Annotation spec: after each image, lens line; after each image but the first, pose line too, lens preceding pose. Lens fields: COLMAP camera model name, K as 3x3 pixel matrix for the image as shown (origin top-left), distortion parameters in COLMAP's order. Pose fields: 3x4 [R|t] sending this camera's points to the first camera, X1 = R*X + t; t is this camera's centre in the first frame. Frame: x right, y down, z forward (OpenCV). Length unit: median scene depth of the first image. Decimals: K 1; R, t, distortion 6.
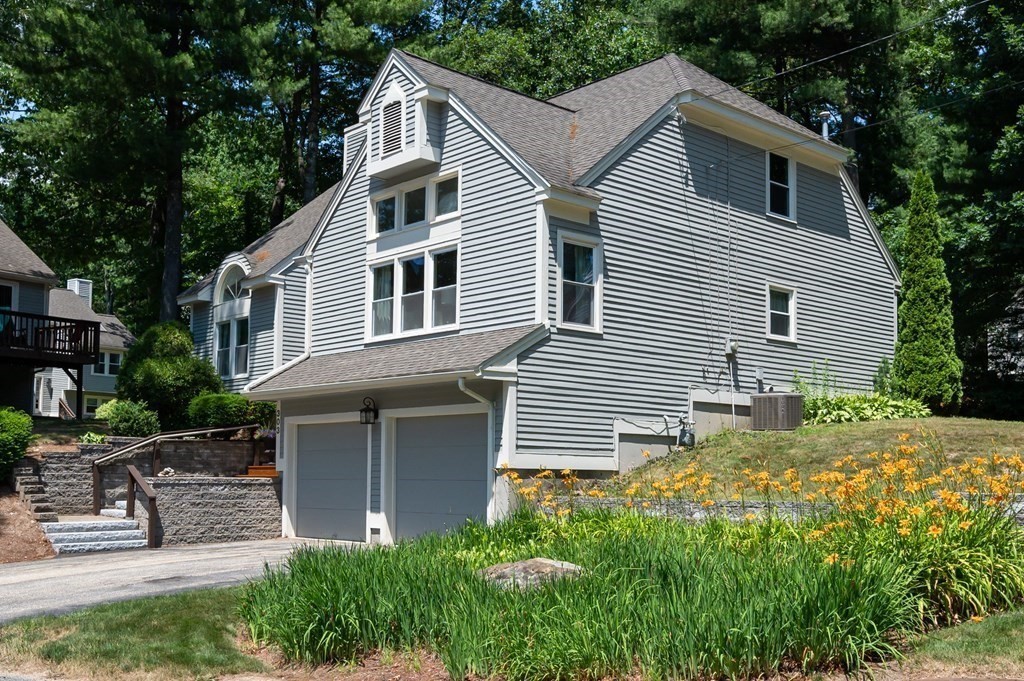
lens RADIAL K [[1080.4, 0, 512.0], [0, 1080.4, 340.5], [0, 0, 1]] dist [0.006967, 0.024512]
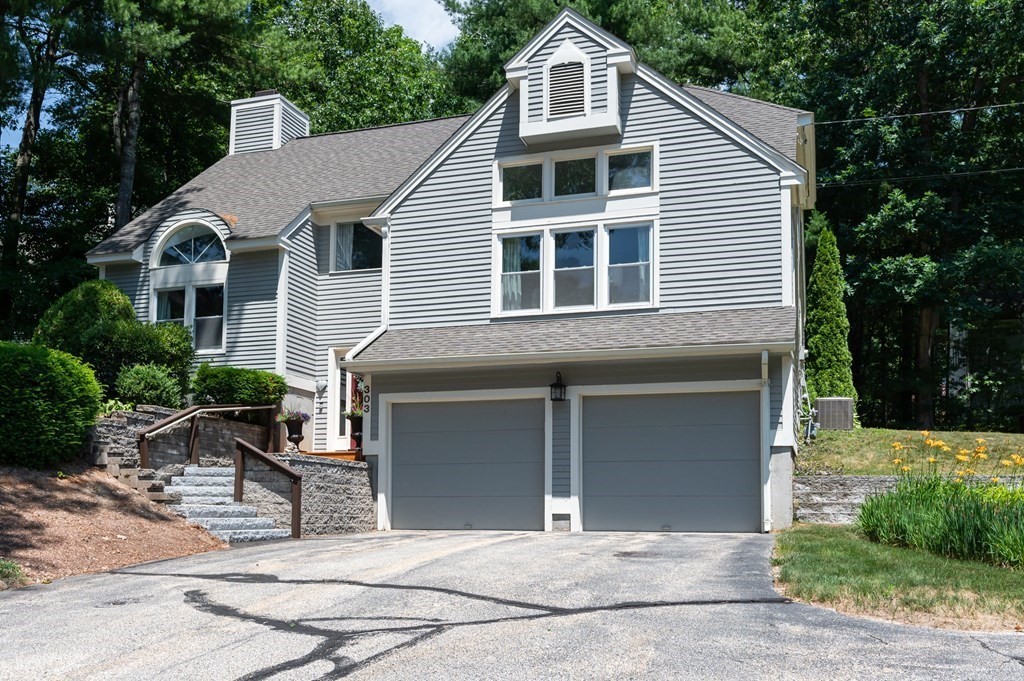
lens RADIAL K [[950.5, 0, 511.4], [0, 950.5, 394.0], [0, 0, 1]] dist [-0.015016, -0.004628]
pose [[0.877880, 0.065009, 0.474448, -0.520230], [-0.065892, 0.997717, -0.014787, 0.081289], [-0.474326, -0.018281, 0.880159, 0.290783]]
